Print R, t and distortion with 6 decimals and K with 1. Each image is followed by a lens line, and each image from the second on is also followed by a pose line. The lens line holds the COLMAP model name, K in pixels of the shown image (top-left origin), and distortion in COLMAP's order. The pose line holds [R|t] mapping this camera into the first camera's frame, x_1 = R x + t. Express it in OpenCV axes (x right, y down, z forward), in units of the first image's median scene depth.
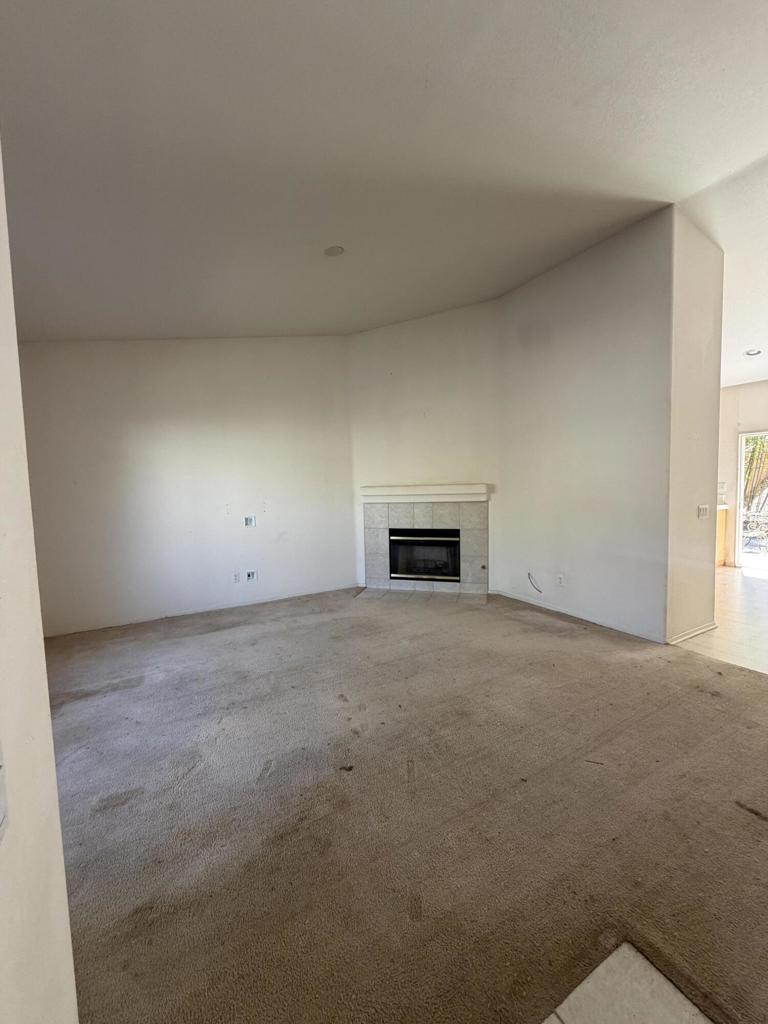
lens RADIAL K [[408.1, 0, 387.3], [0, 408.1, 511.8], [0, 0, 1]] dist [-0.001489, 0.001168]
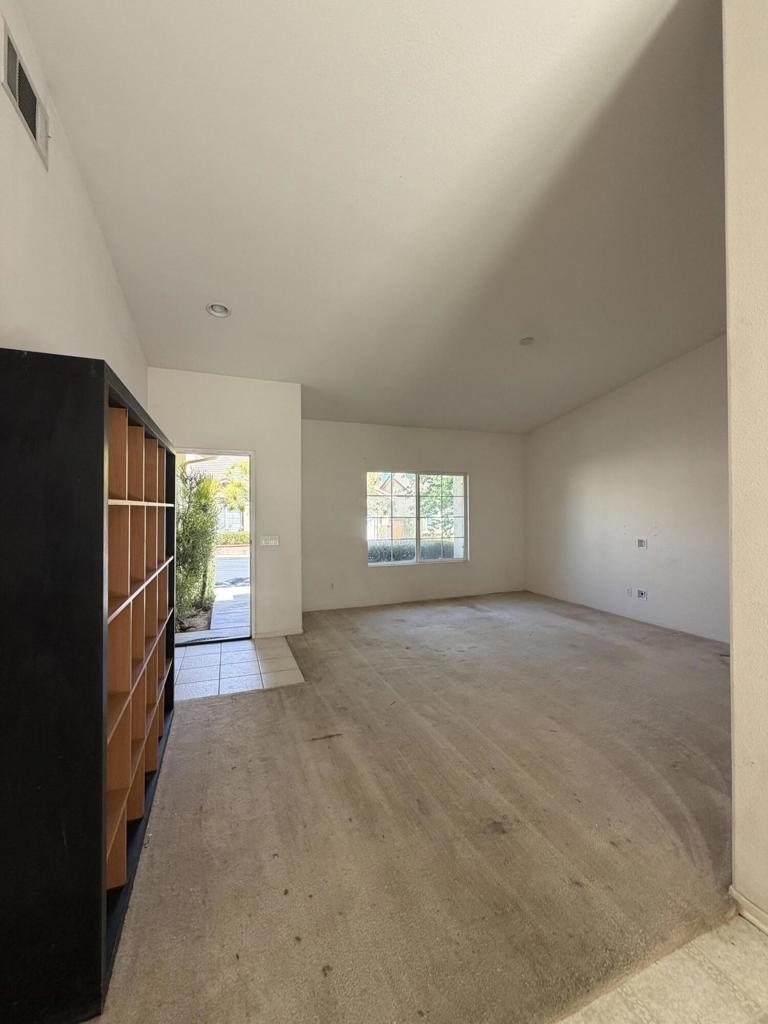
lens RADIAL K [[408.1, 0, 384.5], [0, 408.1, 509.9], [0, 0, 1]] dist [-0.001489, 0.001168]
pose [[-0.158528, 0.016971, -0.987209, 1.116571], [-0.051283, 0.998361, 0.025397, -0.076282], [0.986022, 0.054653, -0.157398, 0.656706]]
